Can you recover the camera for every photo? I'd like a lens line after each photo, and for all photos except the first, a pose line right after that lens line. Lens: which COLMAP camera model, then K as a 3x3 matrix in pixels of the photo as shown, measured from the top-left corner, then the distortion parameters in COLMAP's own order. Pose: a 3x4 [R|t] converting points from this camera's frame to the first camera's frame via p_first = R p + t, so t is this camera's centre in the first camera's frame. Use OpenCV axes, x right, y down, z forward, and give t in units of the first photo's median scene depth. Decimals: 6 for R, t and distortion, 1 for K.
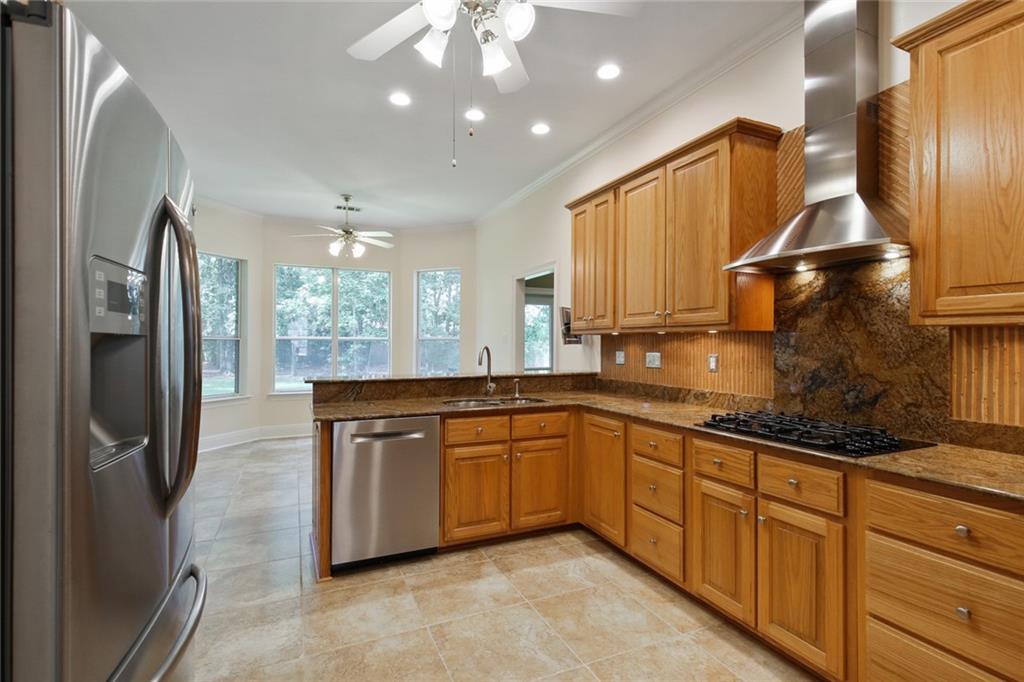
lens RADIAL K [[476.1, 0, 509.1], [0, 476.1, 341.5], [0, 0, 1]] dist [-0.006483, -0.001086]
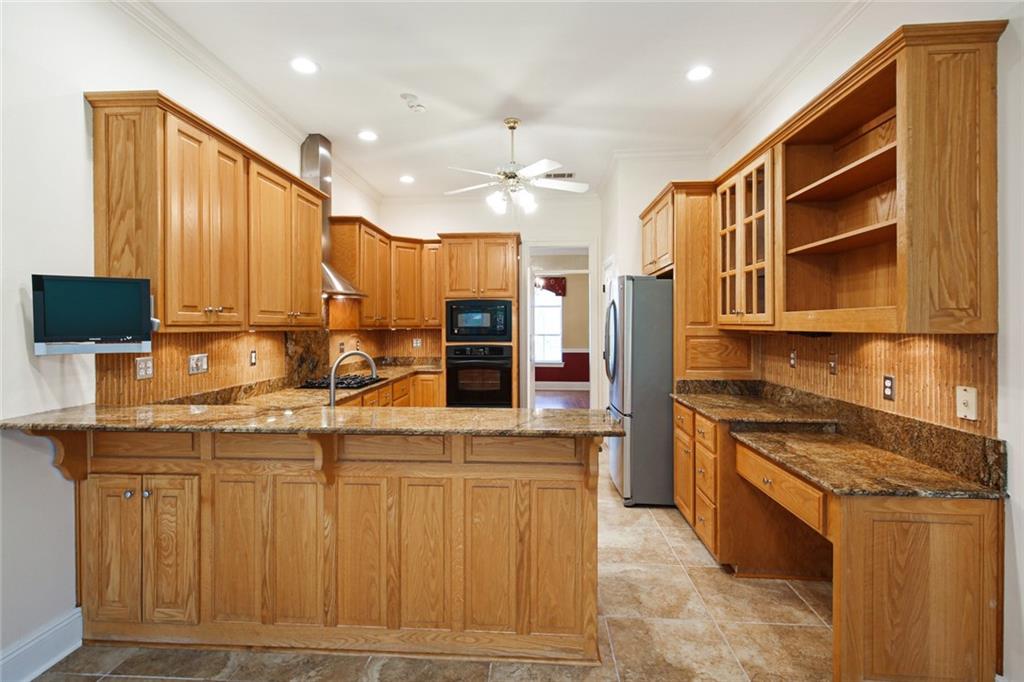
lens RADIAL K [[476.1, 0, 504.5], [0, 476.1, 325.2], [0, 0, 1]] dist [-0.006483, -0.001086]
pose [[-0.882278, -0.001366, 0.470726, -0.600436], [-0.003065, 0.999991, -0.002843, -0.028936], [-0.470718, -0.003951, -0.882275, 1.618627]]
